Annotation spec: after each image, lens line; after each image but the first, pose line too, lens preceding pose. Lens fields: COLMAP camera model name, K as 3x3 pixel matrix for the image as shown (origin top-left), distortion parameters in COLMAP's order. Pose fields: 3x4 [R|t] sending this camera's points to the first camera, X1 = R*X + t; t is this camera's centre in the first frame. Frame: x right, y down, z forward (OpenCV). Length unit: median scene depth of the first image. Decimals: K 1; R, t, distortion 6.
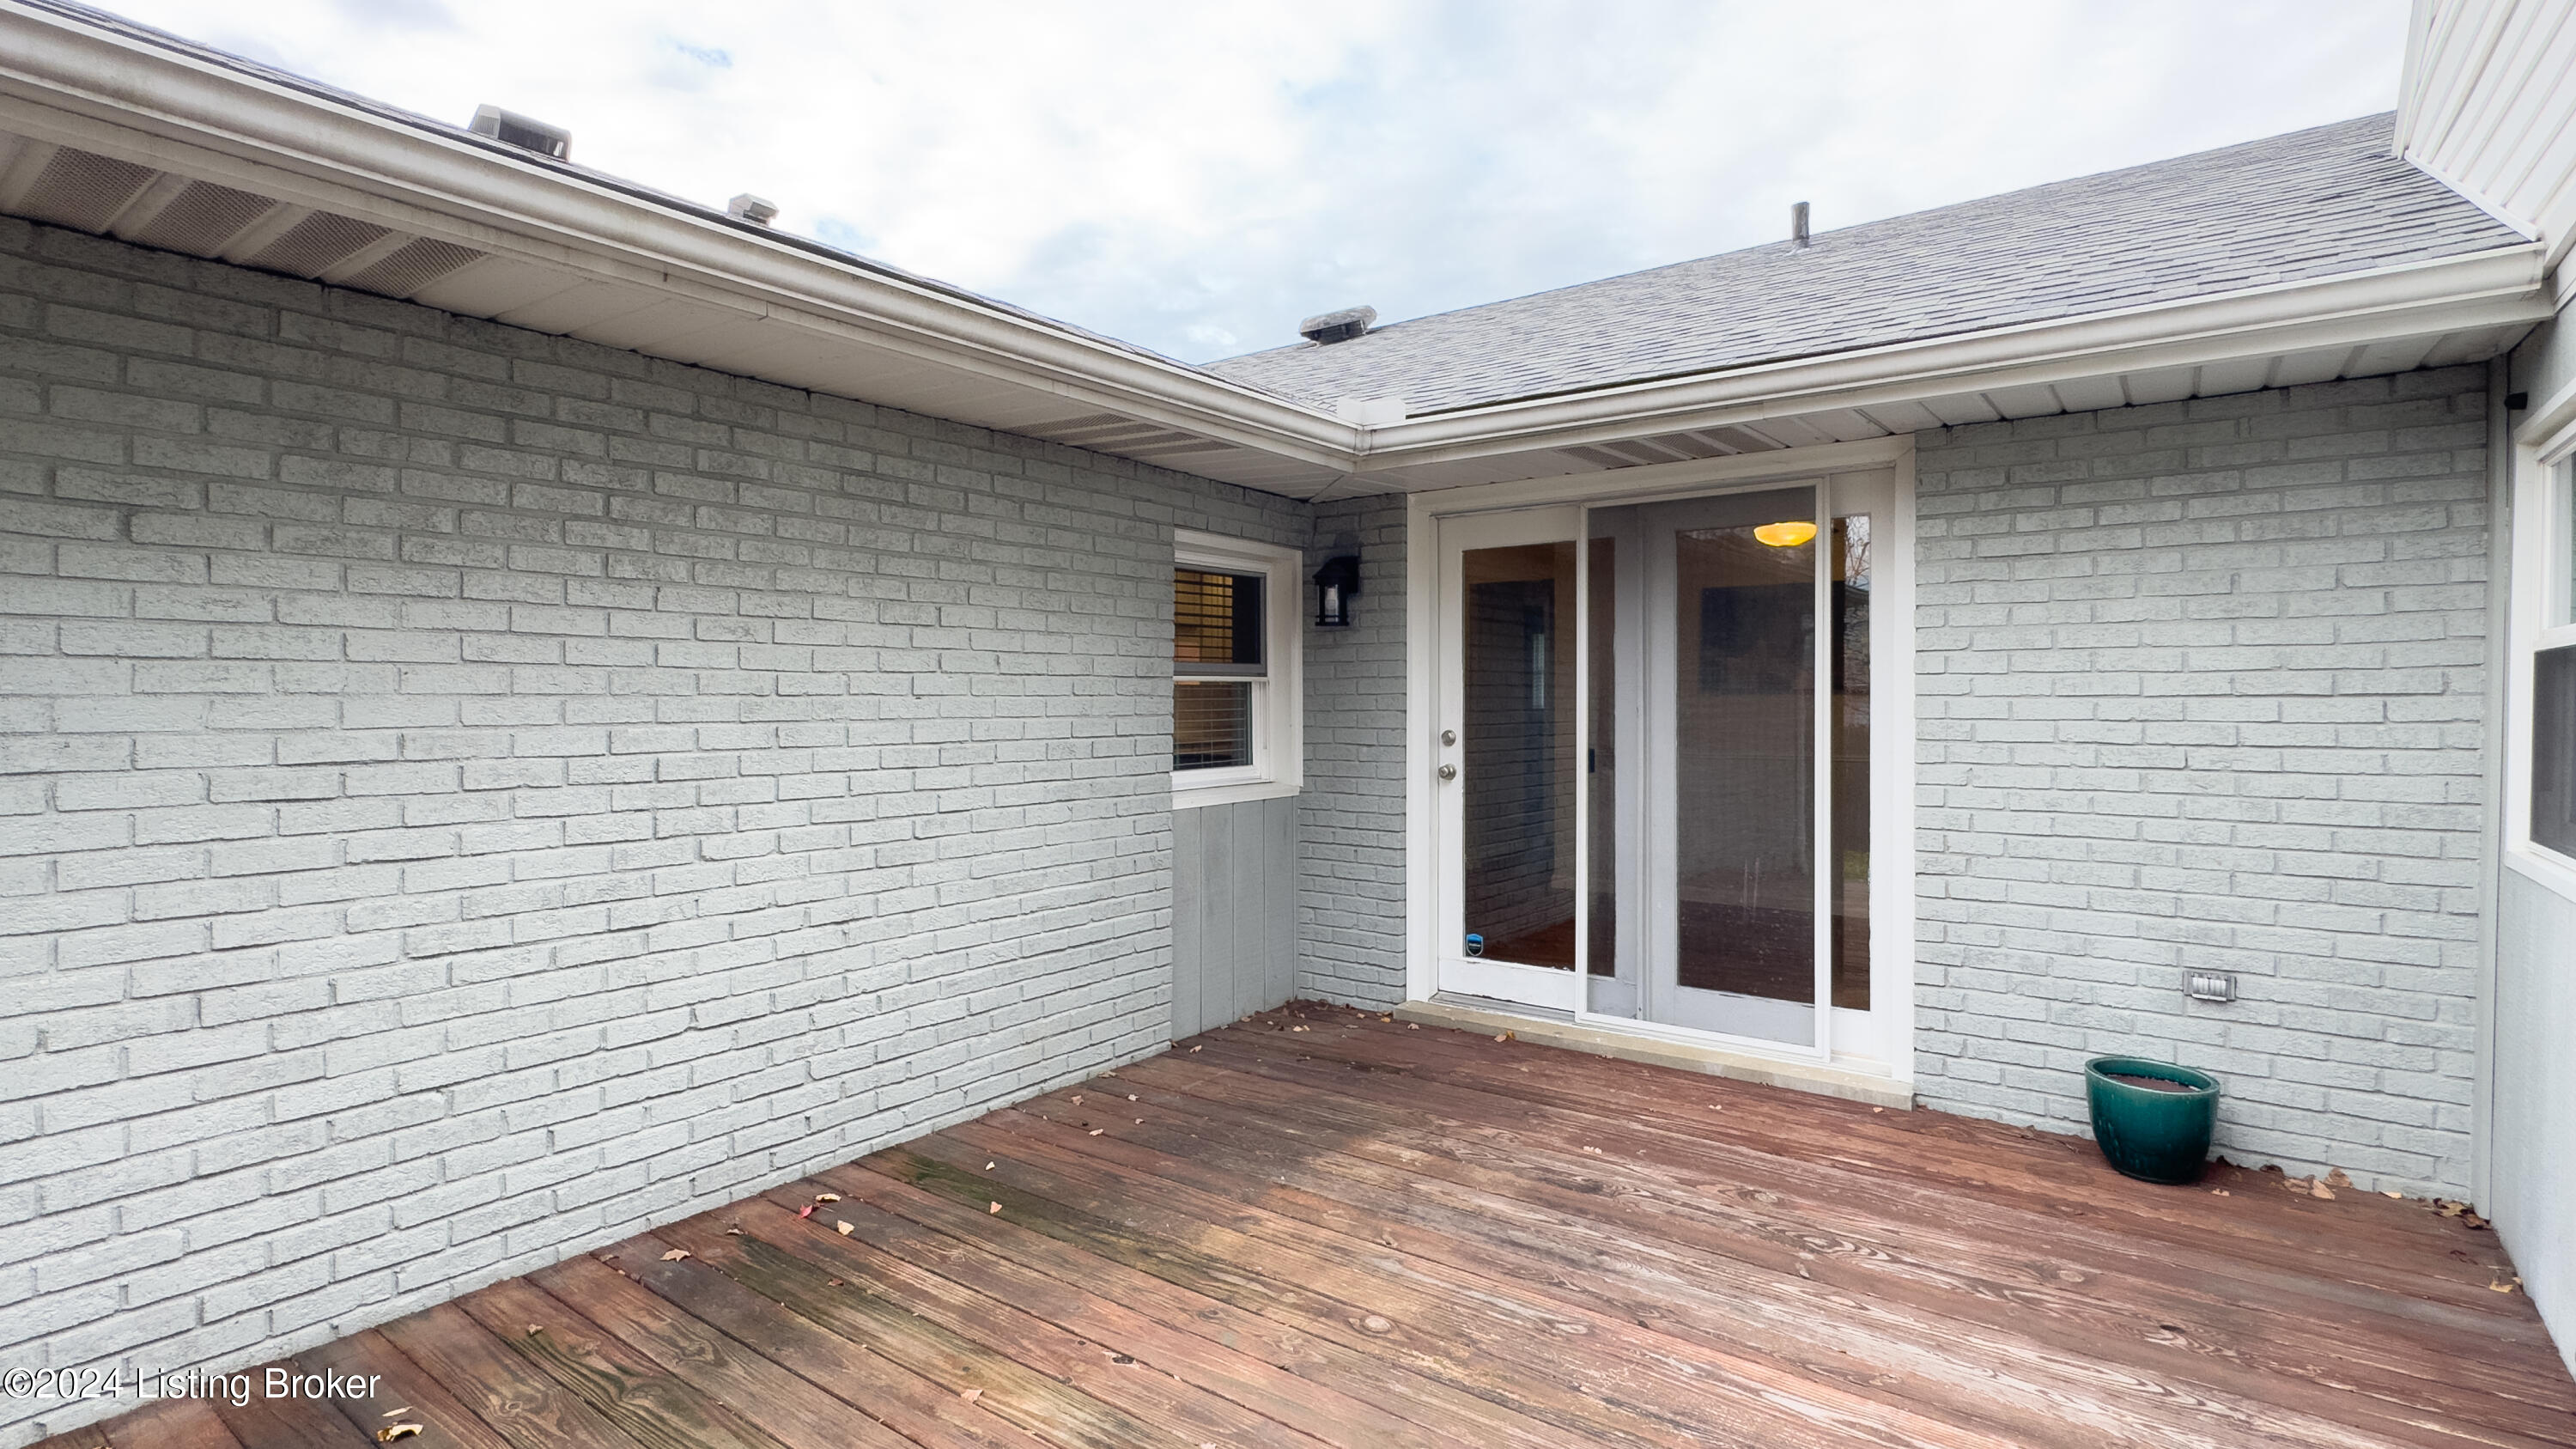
lens RADIAL K [[1210.5, 0, 1284.2], [0, 1210.5, 717.0], [0, 0, 1]] dist [-0.002157, -0.000079]
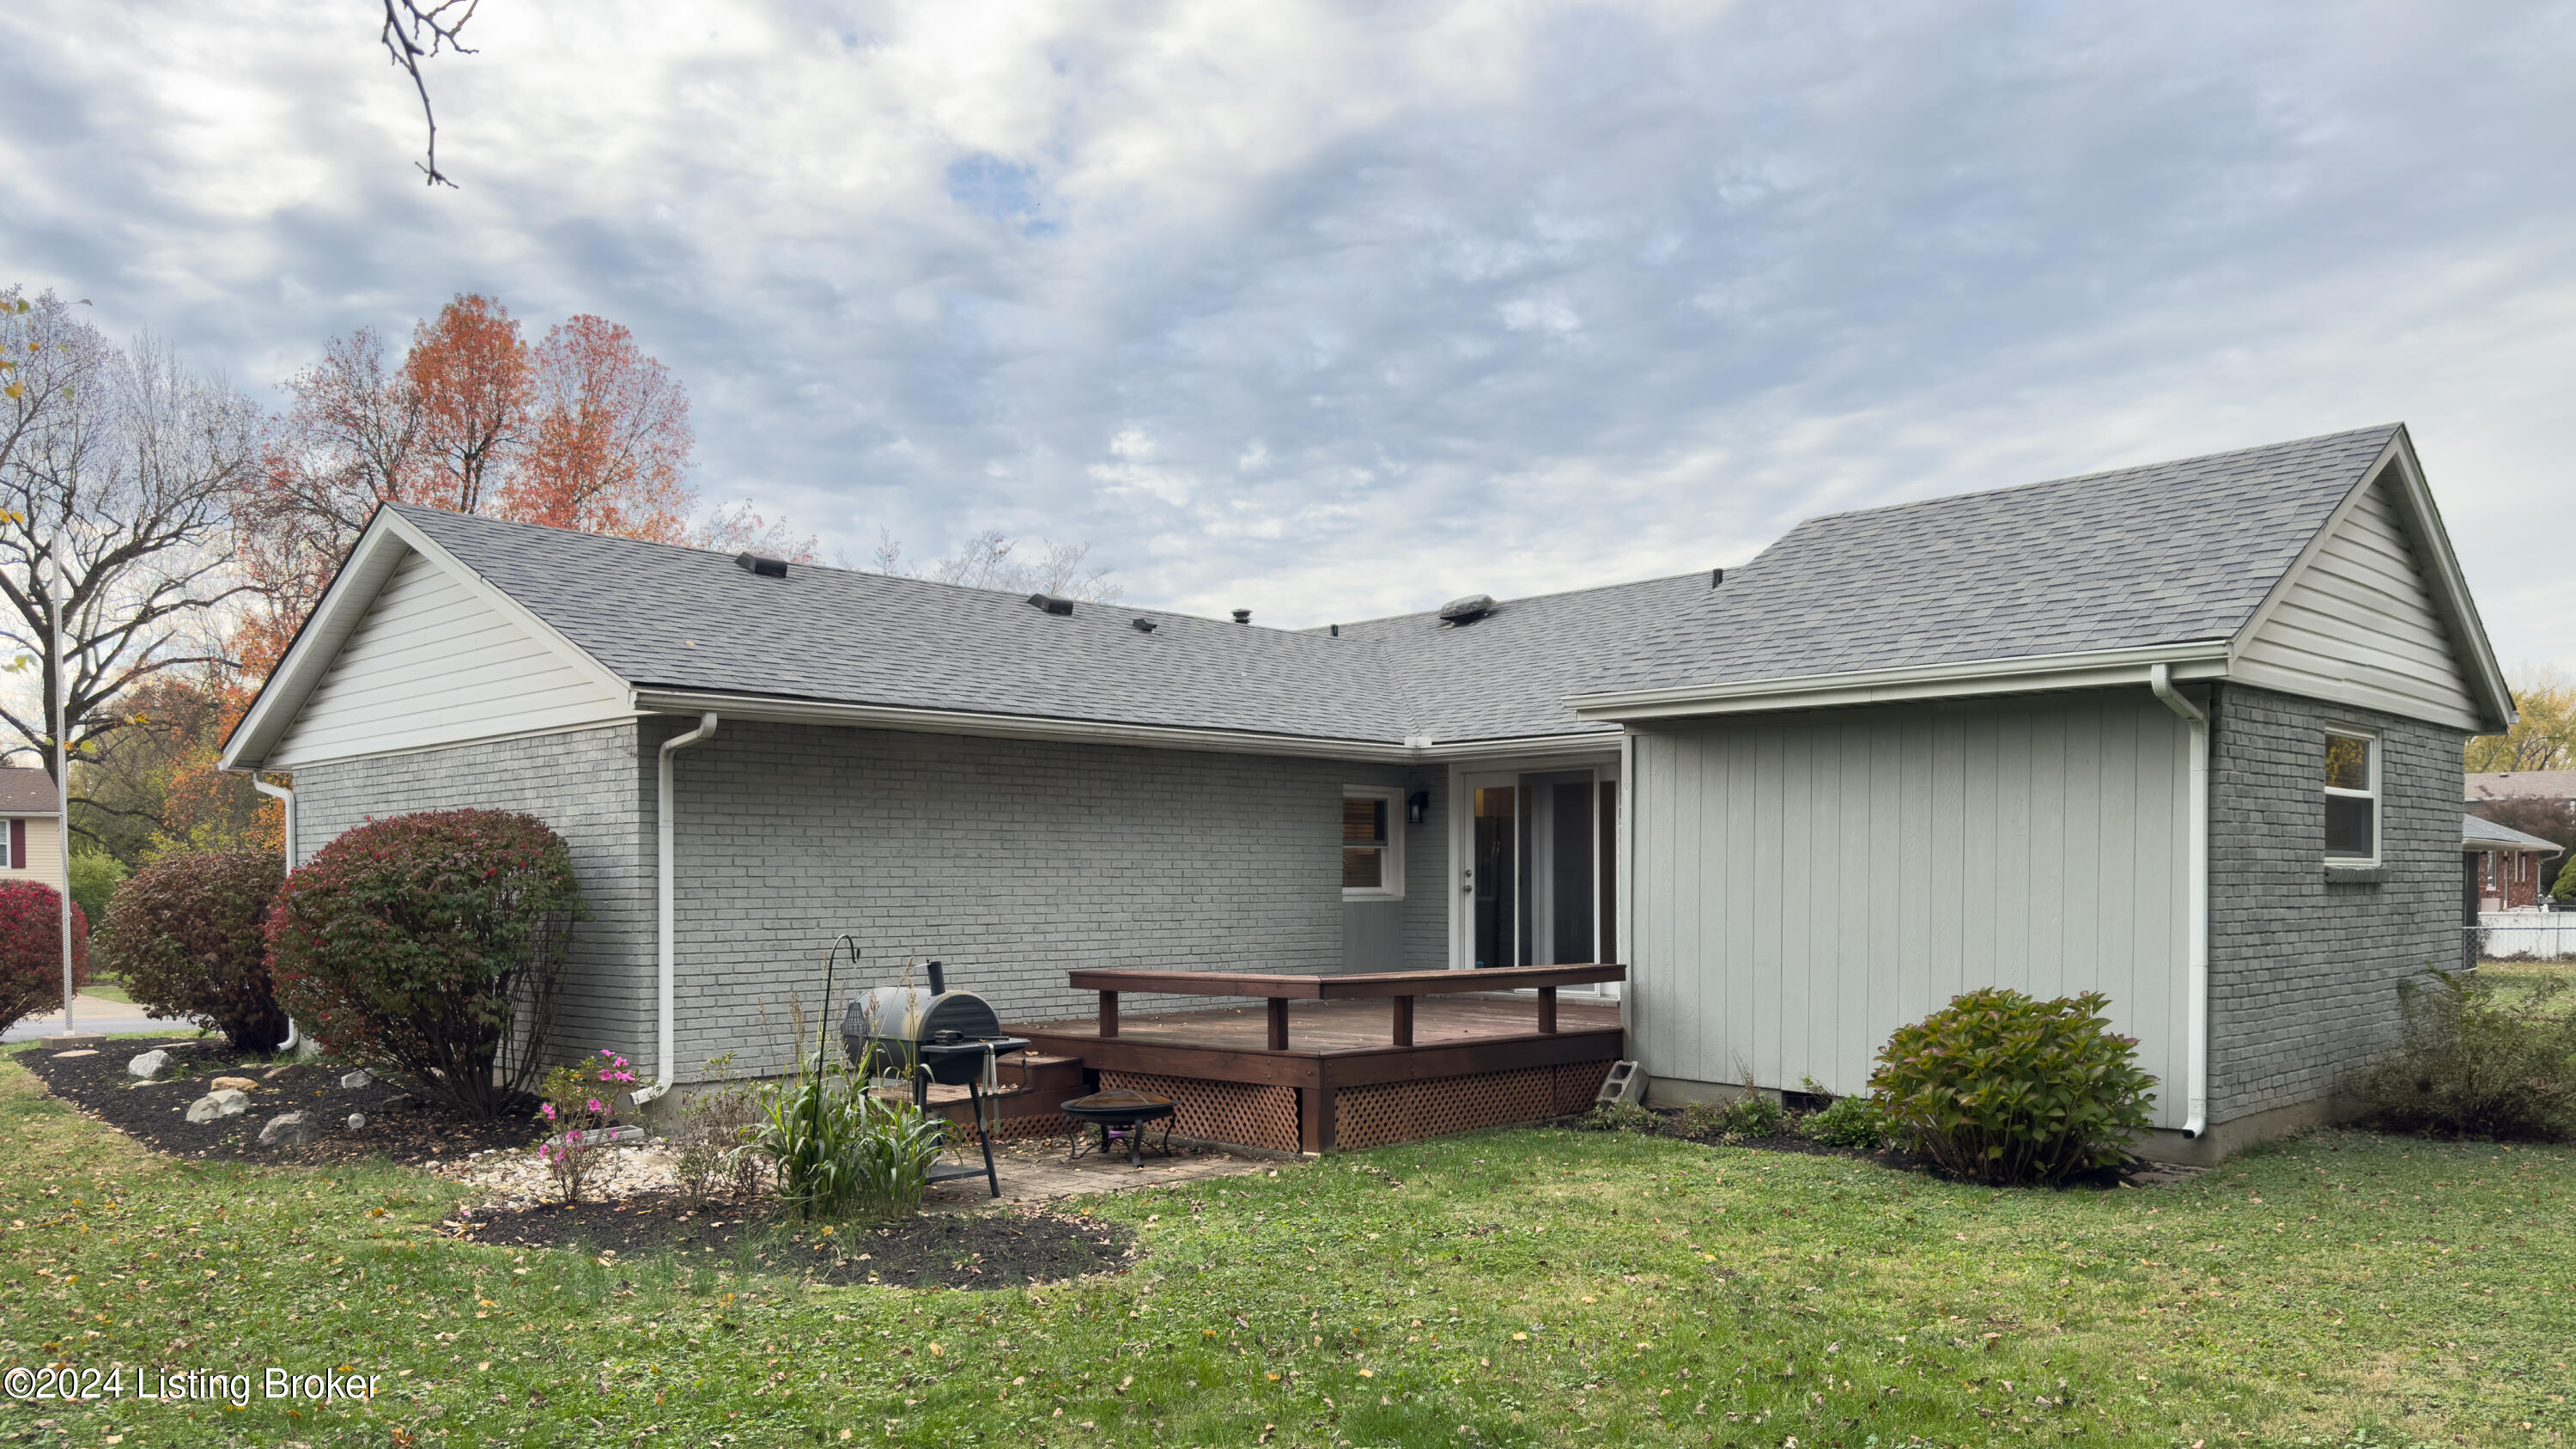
lens RADIAL K [[1860.2, 0, 1286.0], [0, 1860.2, 726.1], [0, 0, 1]] dist [-0.000077, 0.000392]
pose [[0.988419, -0.015248, -0.150981, 0.326469], [-0.000599, 0.994539, -0.104361, 0.104603], [0.151748, 0.103243, 0.983012, -2.432746]]
